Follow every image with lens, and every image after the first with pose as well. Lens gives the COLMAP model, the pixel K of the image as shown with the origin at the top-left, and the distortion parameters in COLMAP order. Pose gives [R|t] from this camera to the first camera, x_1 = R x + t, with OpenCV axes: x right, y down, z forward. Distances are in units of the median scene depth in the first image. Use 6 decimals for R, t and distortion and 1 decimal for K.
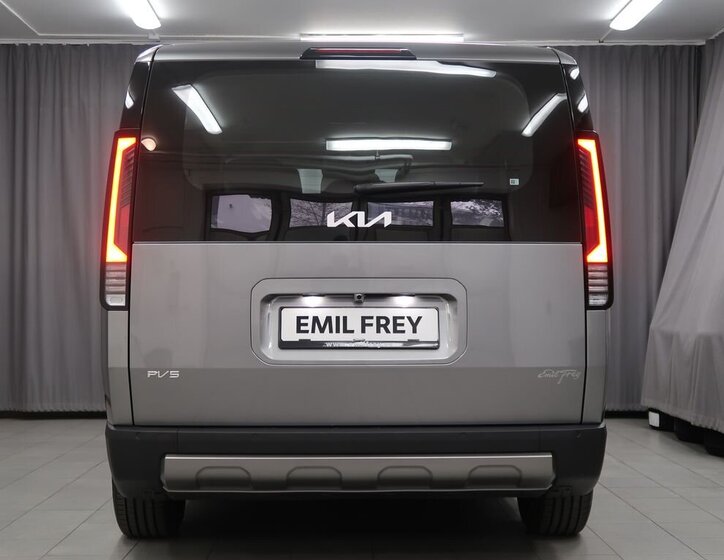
lens RADIAL K [[883.2, 0, 361.7], [0, 883.2, 308.8], [0, 0, 1]] dist [0.026830, 0.000000]
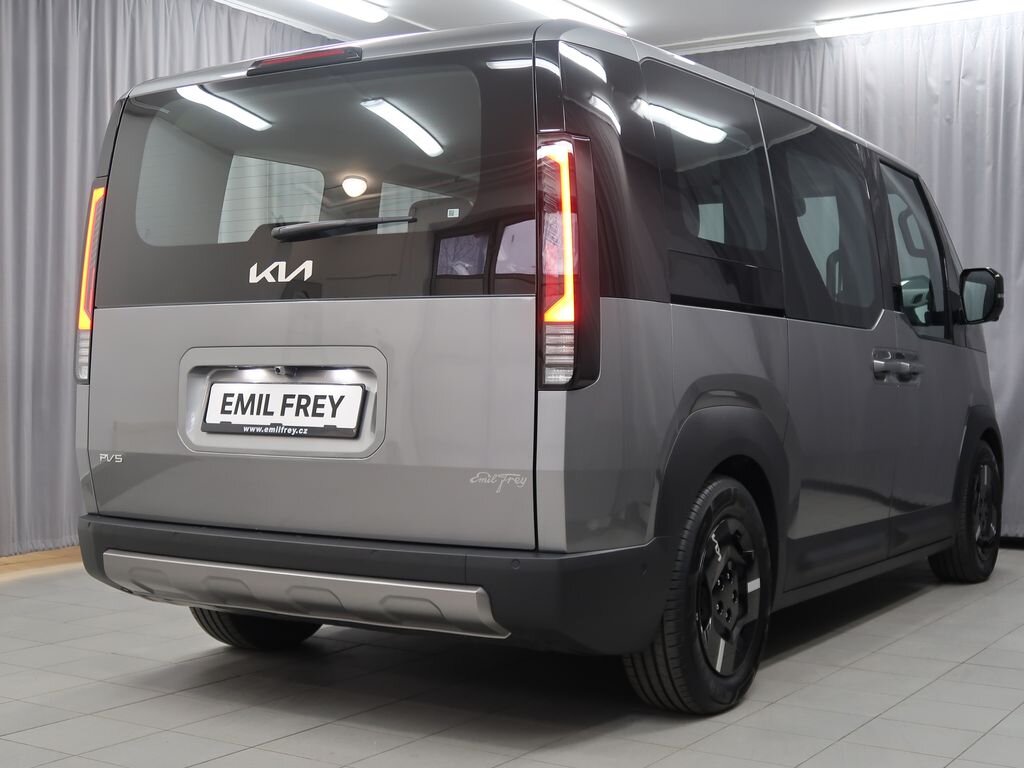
lens RADIAL K [[1418.3, 0, 514.3], [0, 1418.3, 384.6], [0, 0, 1]] dist [0.027405, 0.000000]
pose [[0.836341, 0.009340, -0.548130, 0.868345], [-0.013833, 0.999896, -0.004067, 0.001950], [0.548035, 0.010984, 0.836383, 0.050043]]
